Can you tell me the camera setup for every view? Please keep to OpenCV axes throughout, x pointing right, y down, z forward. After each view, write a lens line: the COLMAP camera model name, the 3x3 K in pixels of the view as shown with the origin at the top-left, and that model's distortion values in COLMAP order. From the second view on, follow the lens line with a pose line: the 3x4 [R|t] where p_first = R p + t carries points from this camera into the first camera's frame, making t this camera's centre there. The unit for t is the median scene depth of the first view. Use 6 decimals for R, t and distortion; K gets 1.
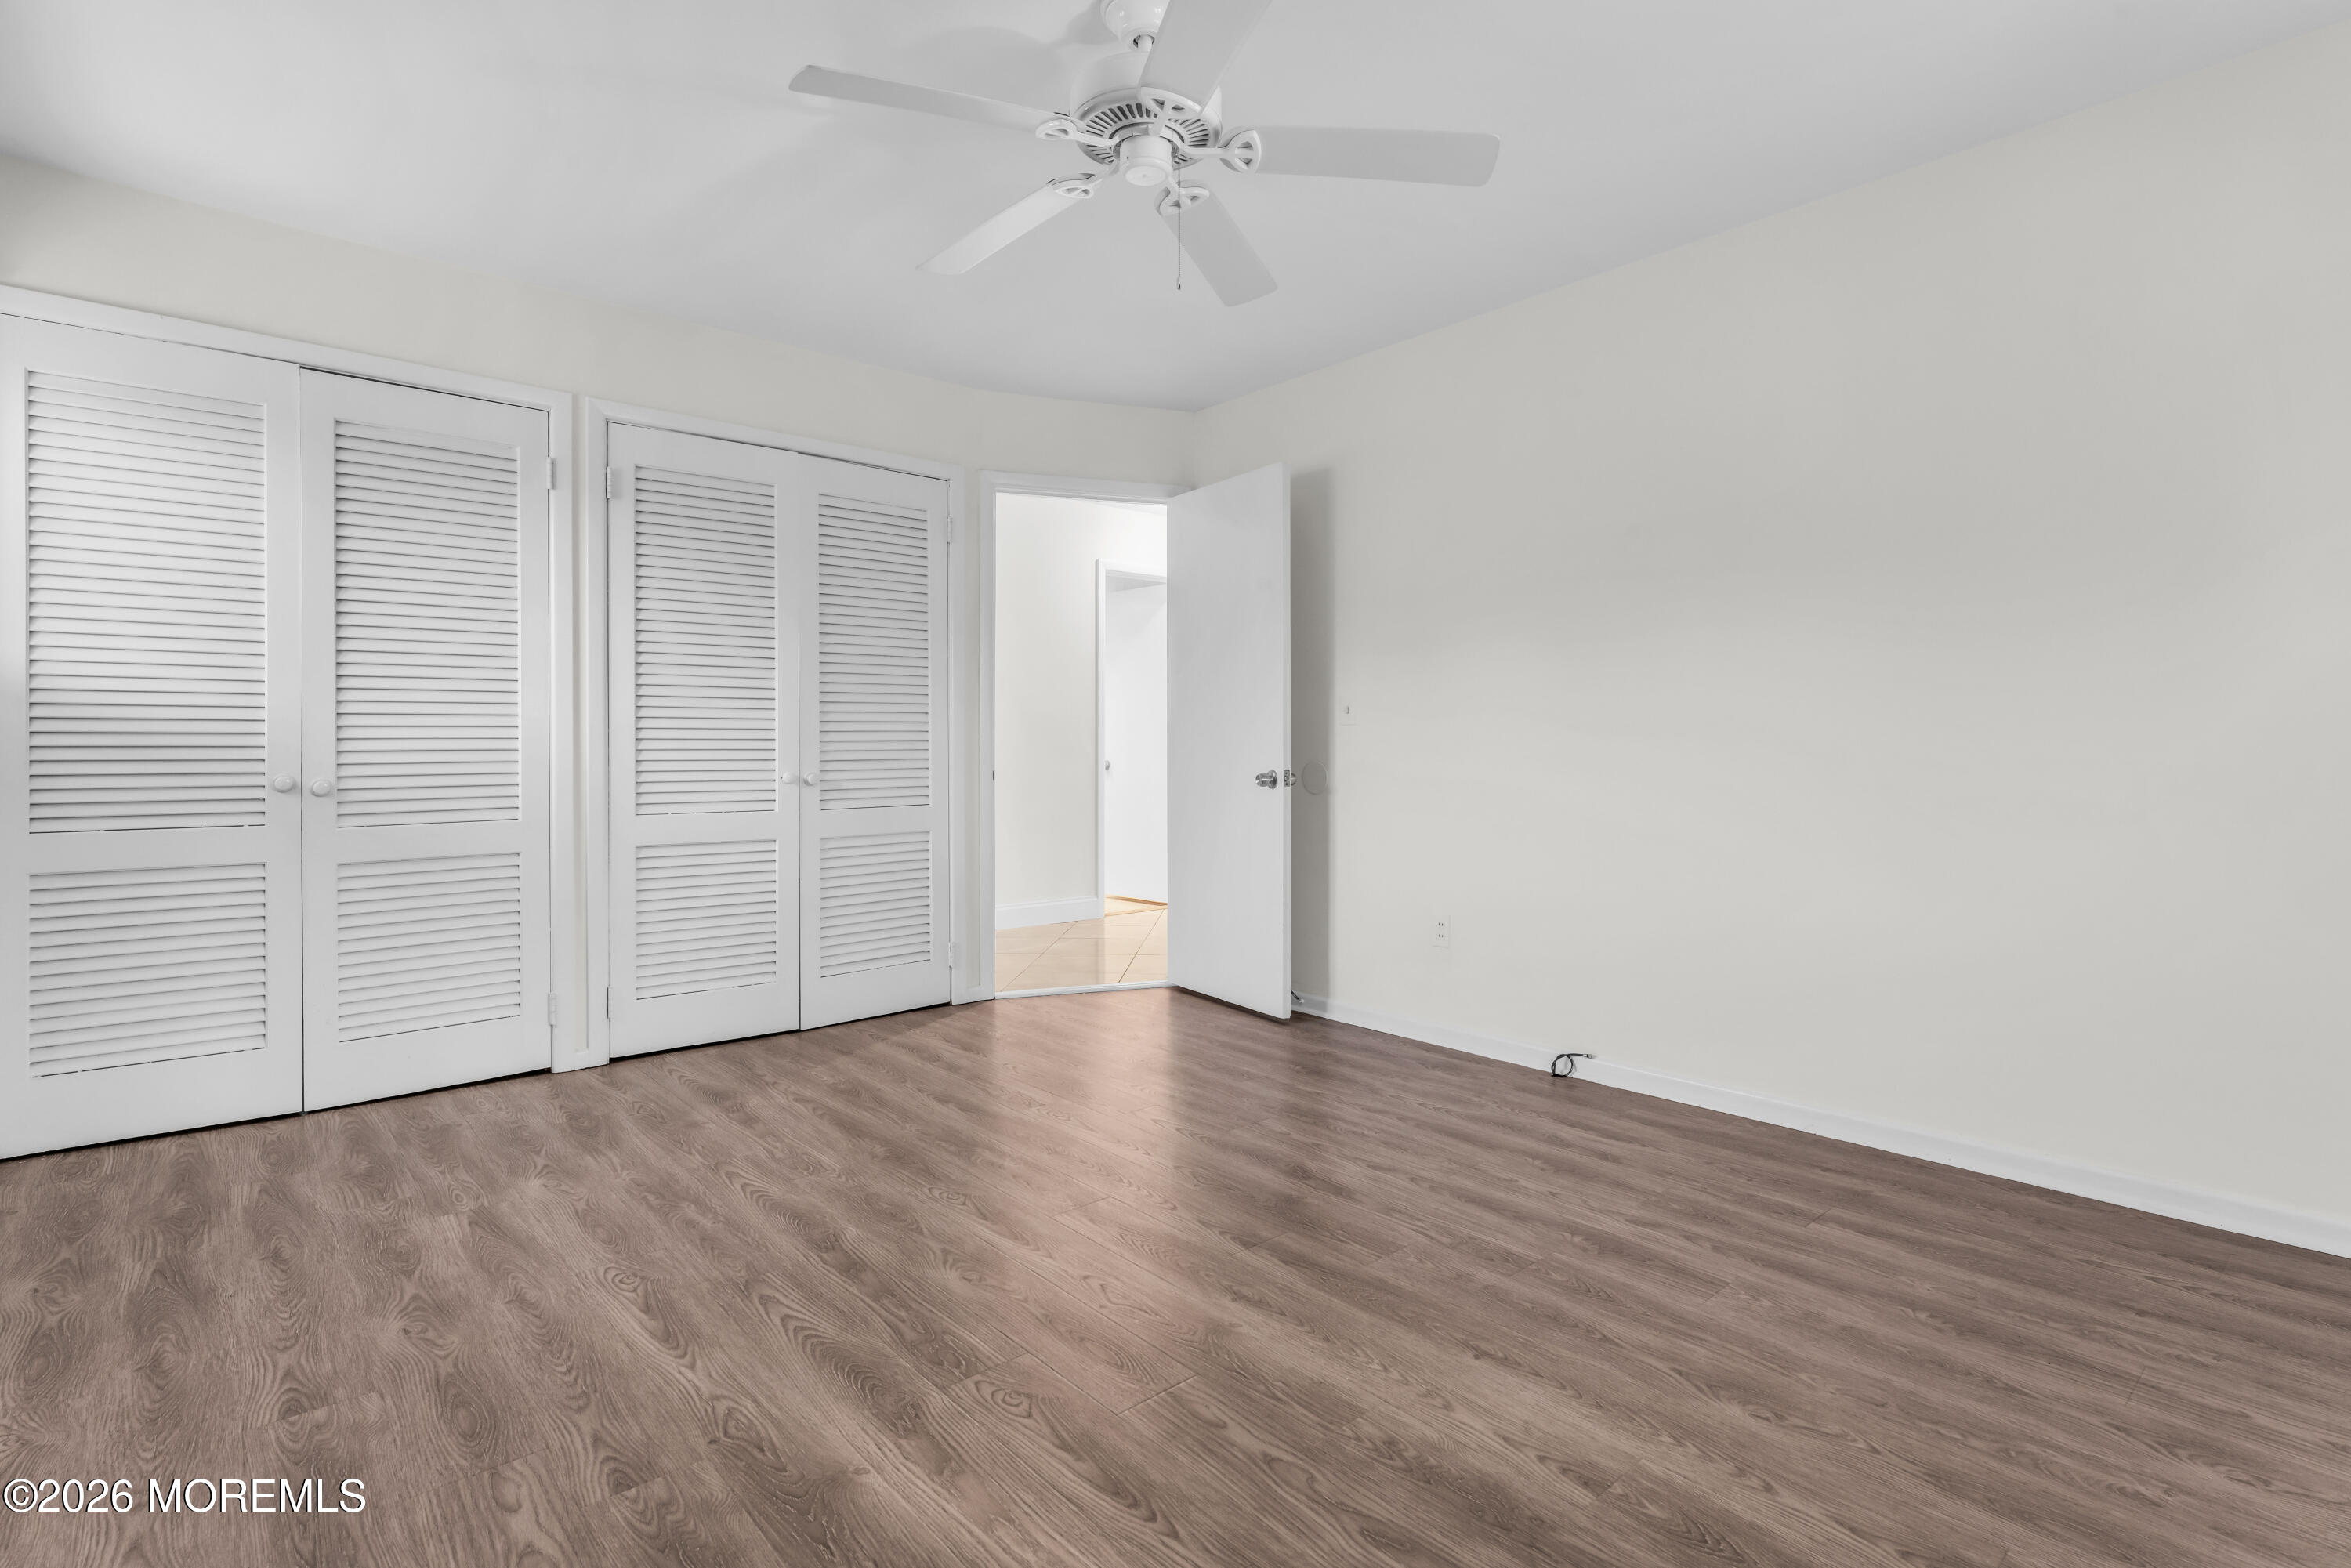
lens RADIAL K [[1146.4, 0, 1177.3], [0, 1146.4, 774.0], [0, 0, 1]] dist [-0.004759, 0.000262]
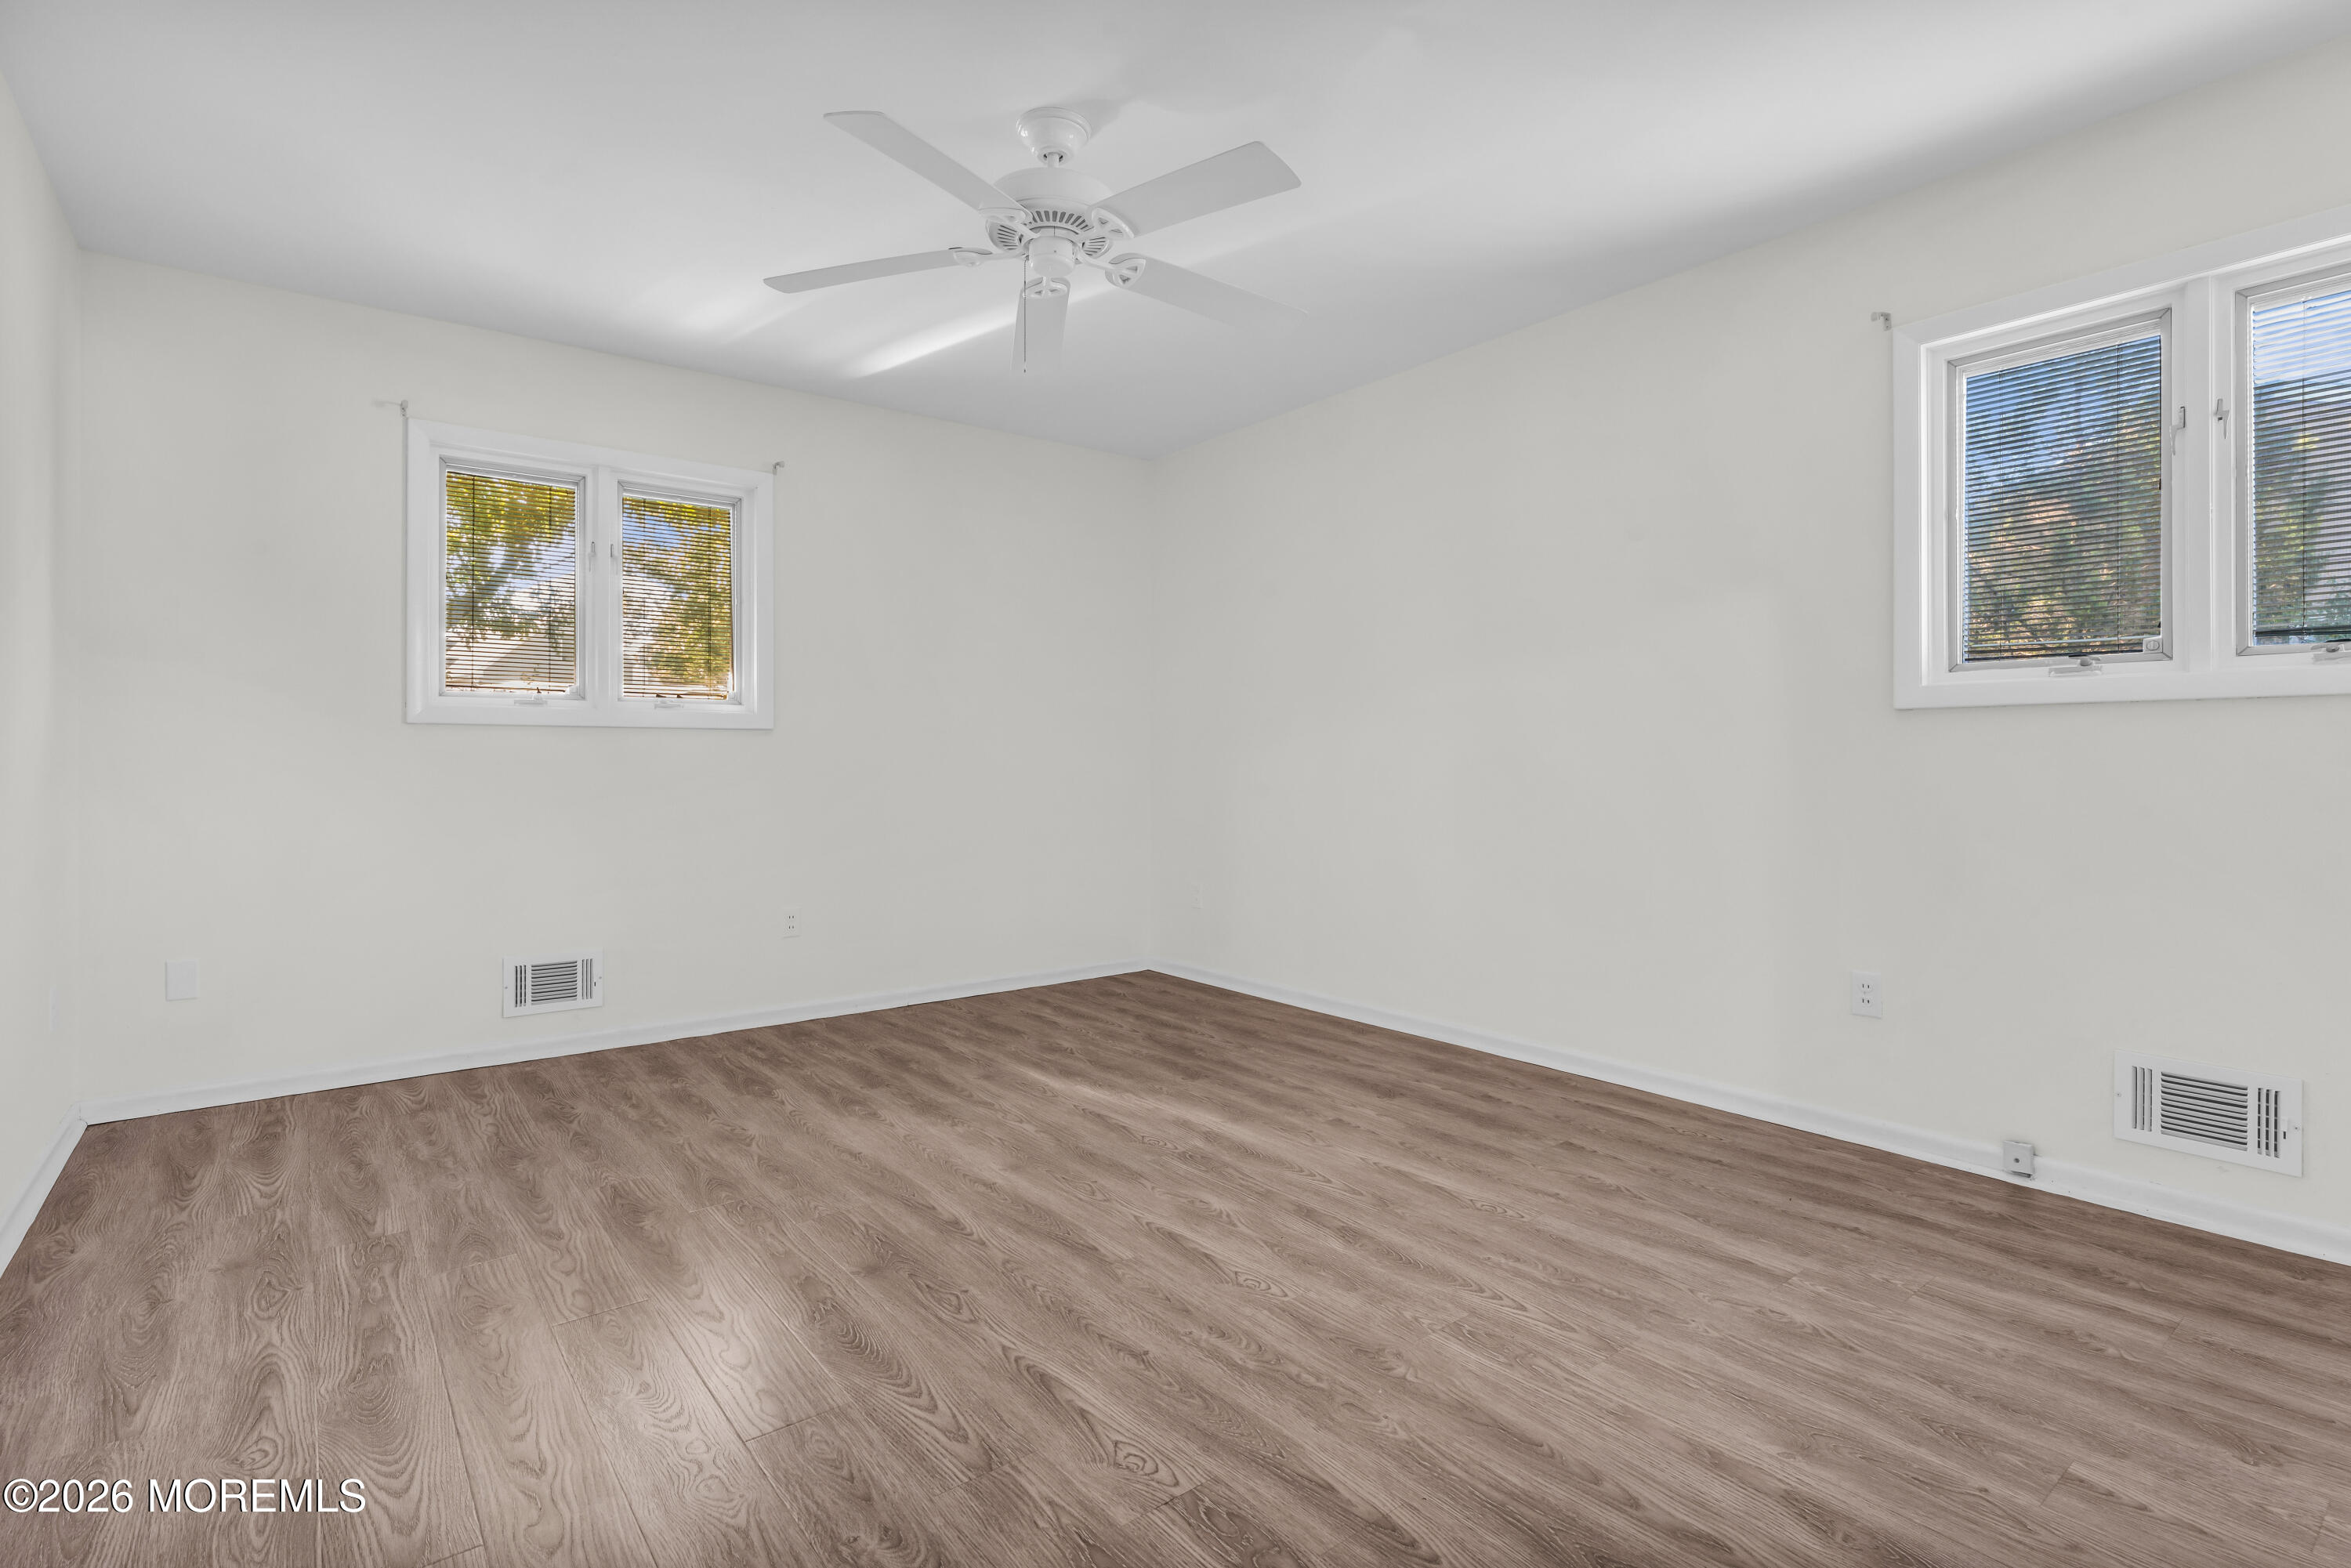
lens RADIAL K [[1146.4, 0, 1173.2], [0, 1146.4, 768.6], [0, 0, 1]] dist [-0.004759, 0.000262]
pose [[-0.998531, 0.003941, 0.054048, -0.202900], [0.005596, 0.999519, 0.030513, -0.048676], [-0.053902, 0.030771, -0.998072, 2.037757]]
